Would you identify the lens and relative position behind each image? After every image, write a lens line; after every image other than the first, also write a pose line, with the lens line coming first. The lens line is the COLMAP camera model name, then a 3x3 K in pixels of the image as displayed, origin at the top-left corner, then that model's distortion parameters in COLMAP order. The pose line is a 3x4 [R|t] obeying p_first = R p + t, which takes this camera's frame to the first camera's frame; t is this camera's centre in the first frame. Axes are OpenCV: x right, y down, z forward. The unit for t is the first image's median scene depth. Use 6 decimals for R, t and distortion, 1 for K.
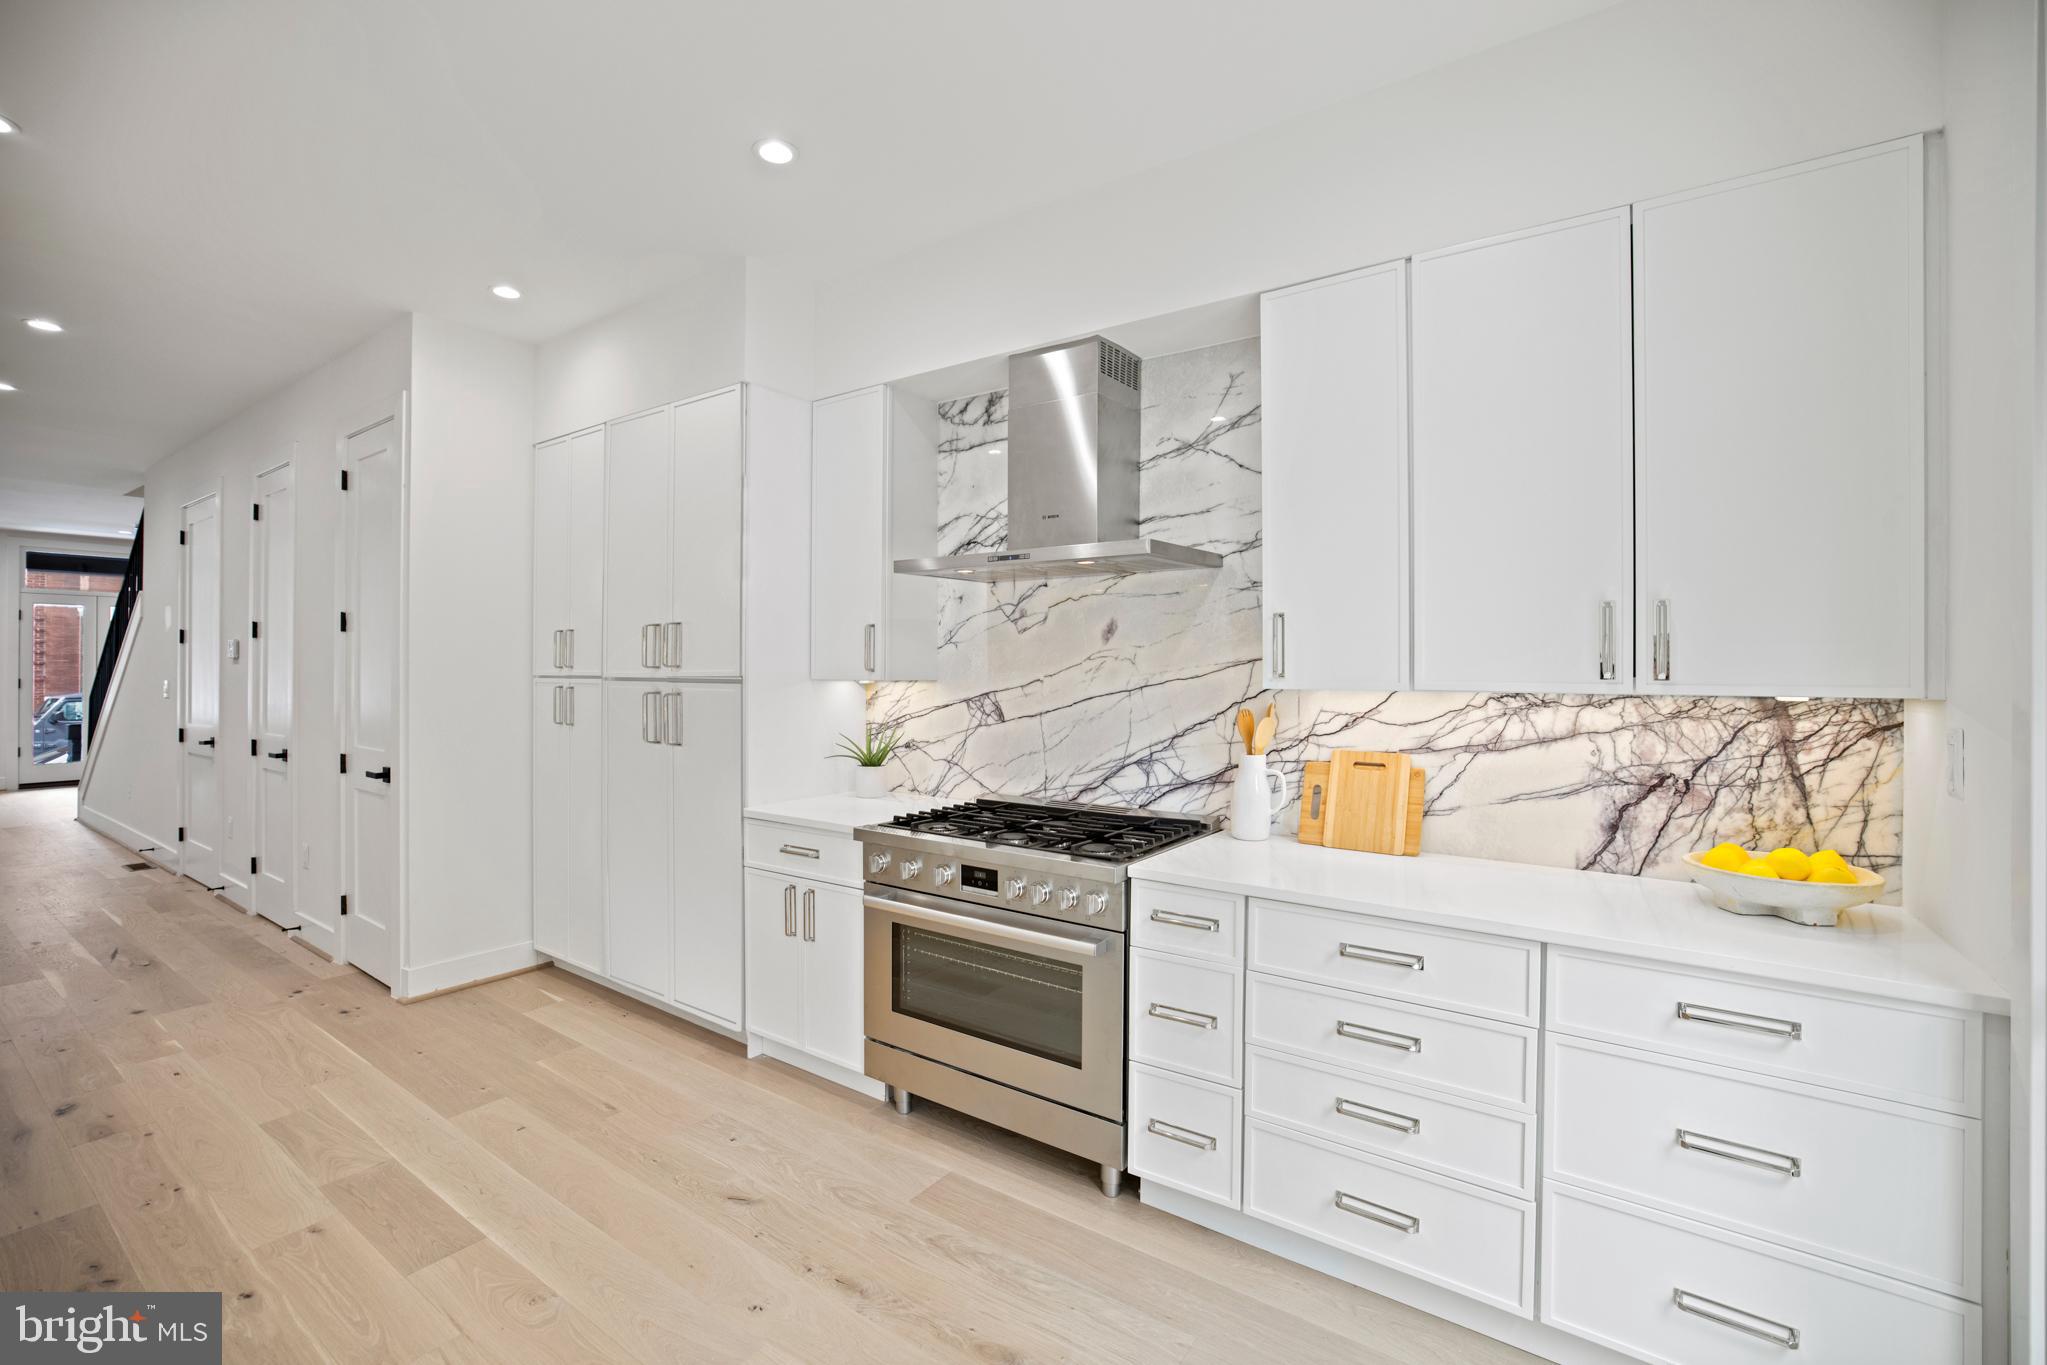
lens RADIAL K [[894.2, 0, 1015.8], [0, 894.2, 667.0], [0, 0, 1]] dist [-0.048316, 0.019380]
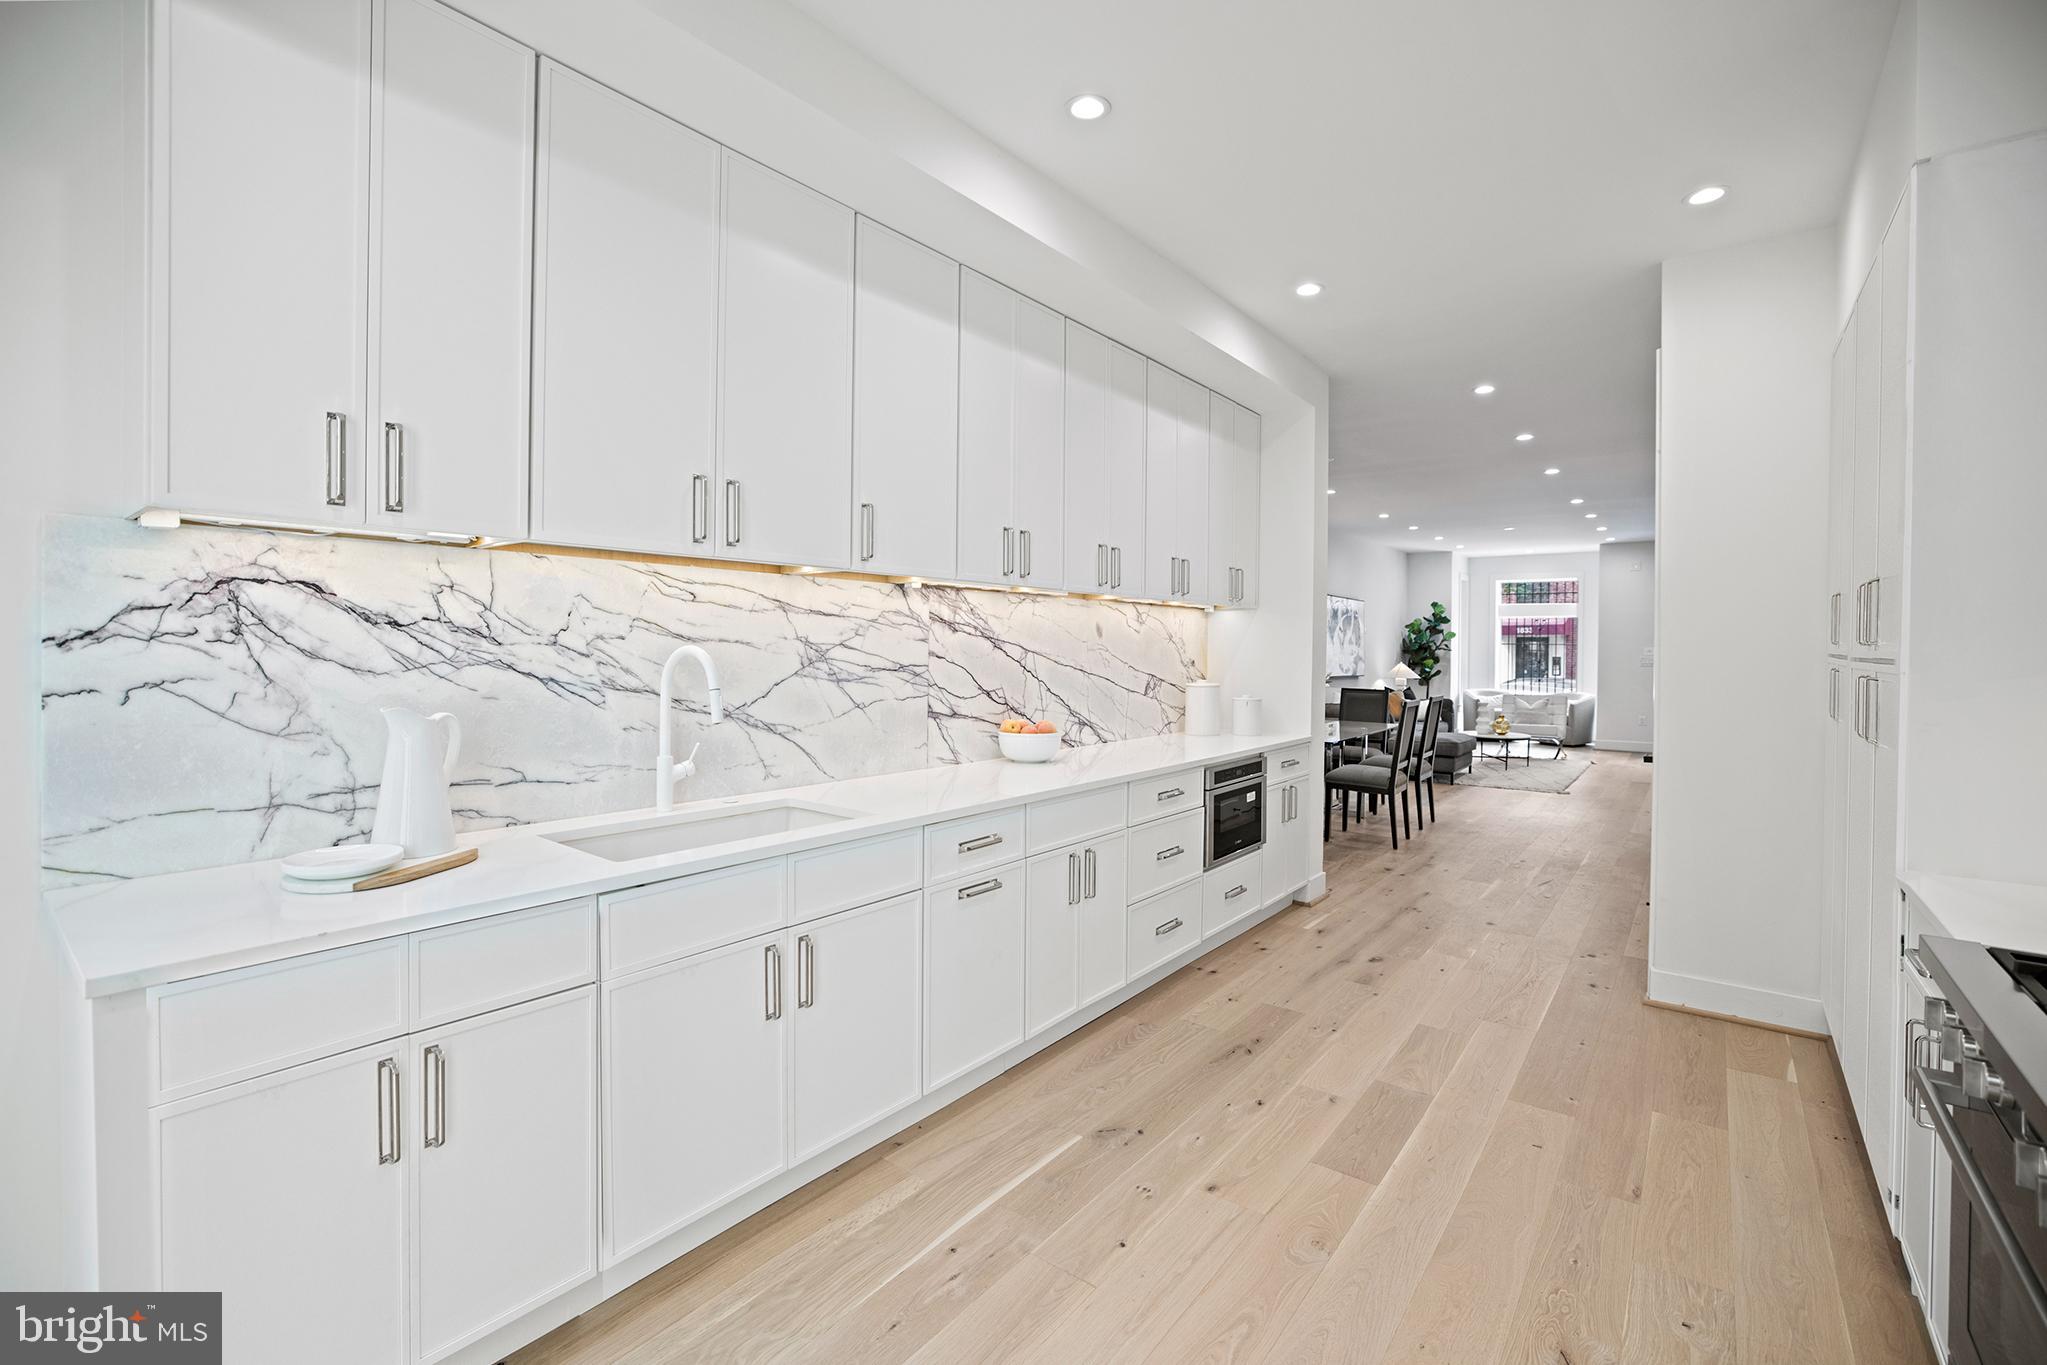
lens RADIAL K [[894.2, 0, 1015.8], [0, 894.2, 667.0], [0, 0, 1]] dist [-0.048316, 0.019380]
pose [[-0.056028, 0.013816, -0.998334, 0.348437], [-0.006501, 0.999878, 0.014202, 0.018885], [0.998408, 0.007286, -0.055931, 0.480520]]
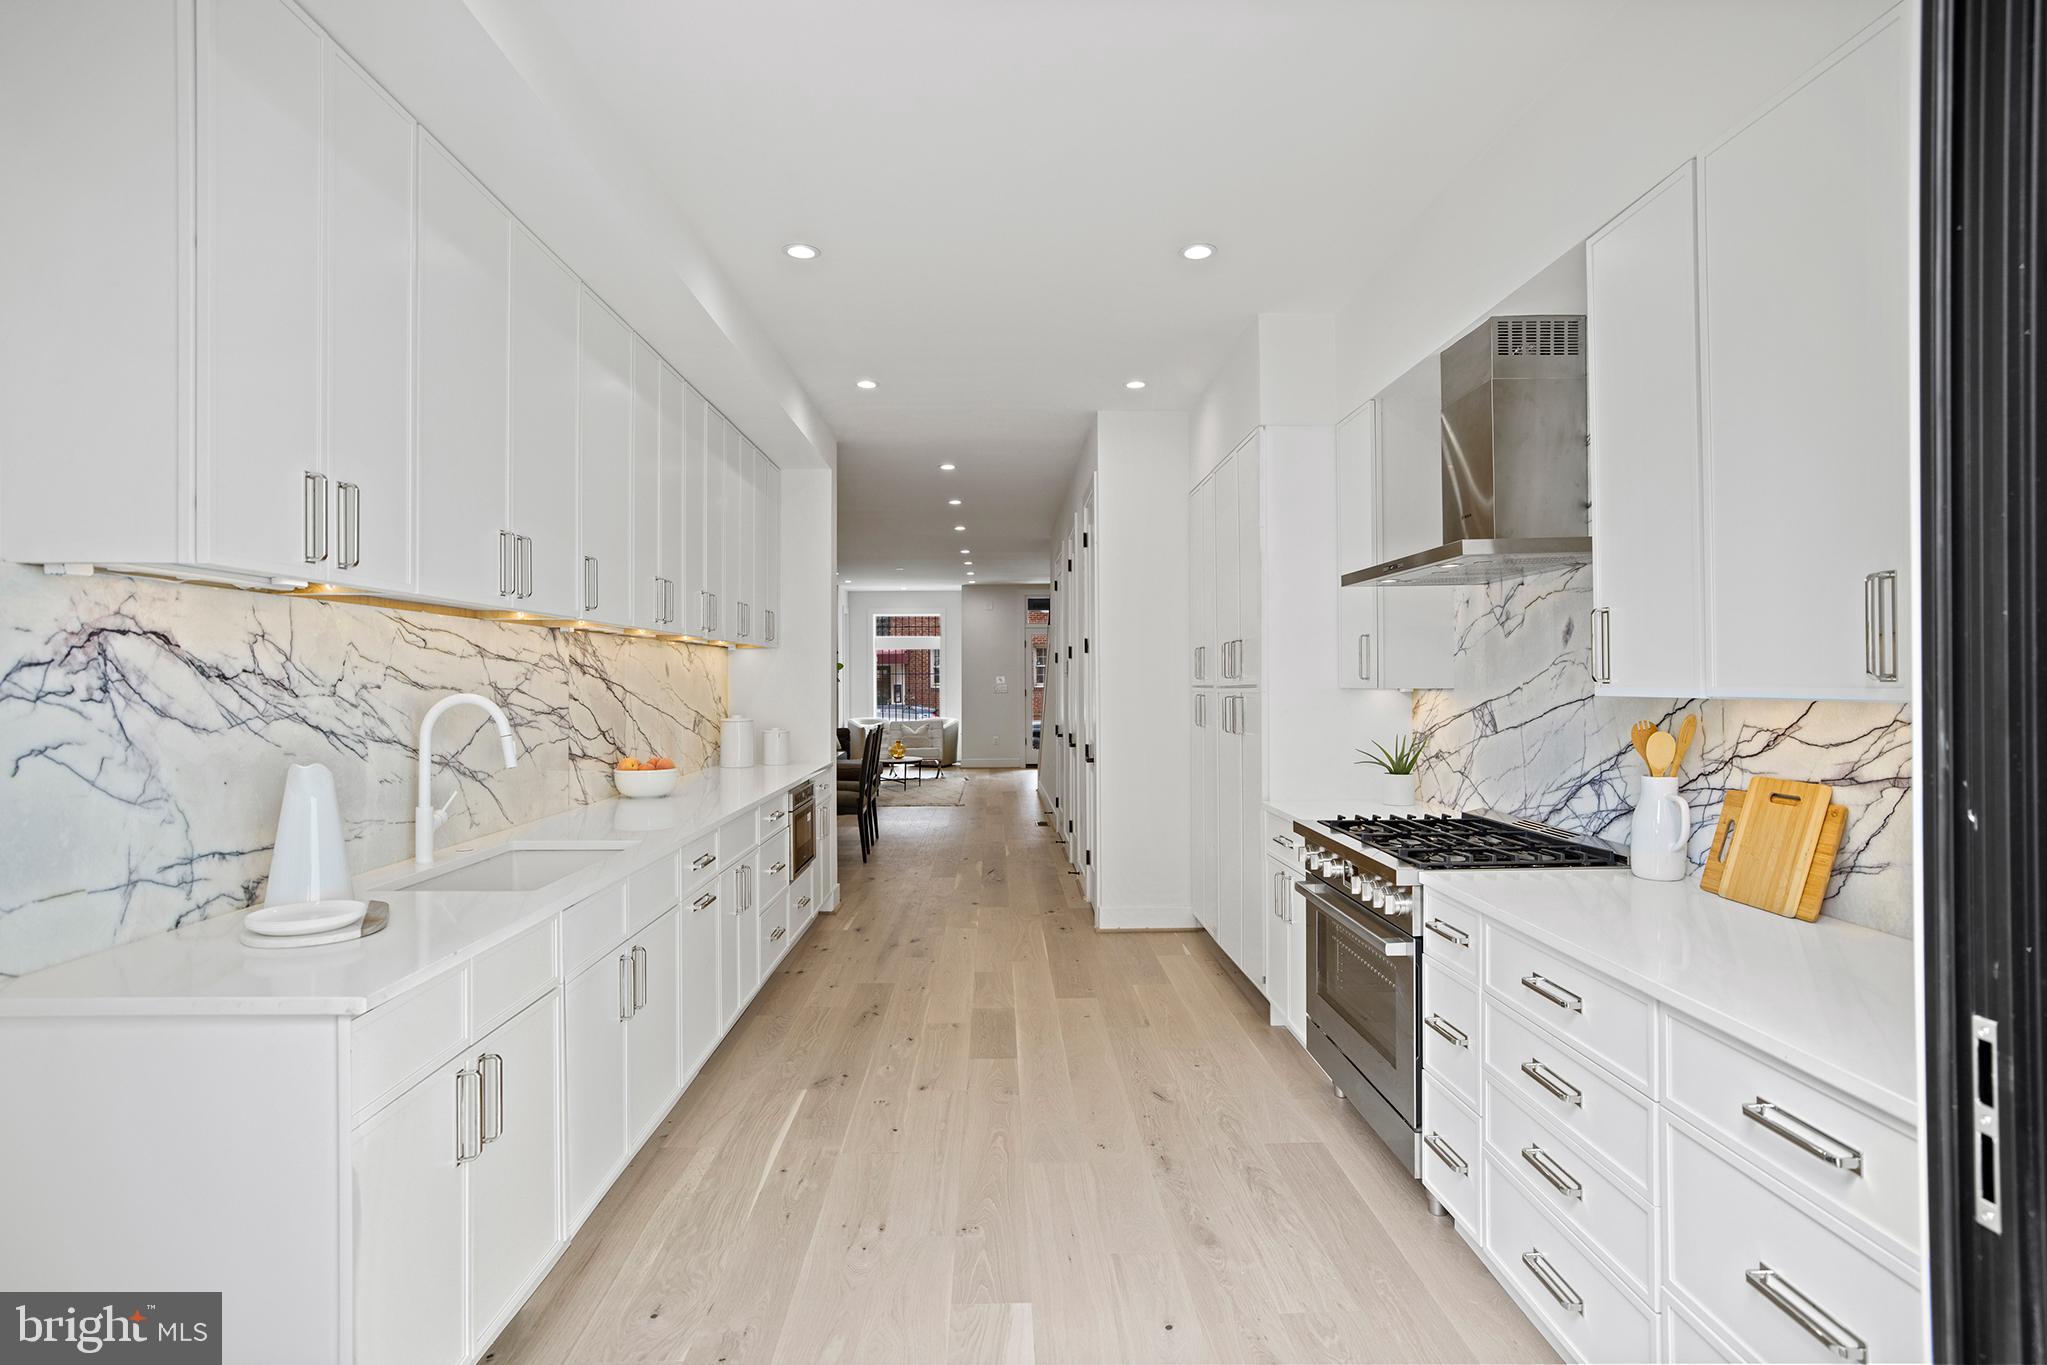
lens RADIAL K [[1028.8, 0, 1018.8], [0, 1028.8, 679.0], [0, 0, 1]] dist [-0.039774, 0.035447]
pose [[0.595068, -0.008923, -0.803626, 0.632315], [0.008178, 0.999954, -0.005047, 0.007552], [0.803633, -0.003569, 0.595114, -0.035362]]
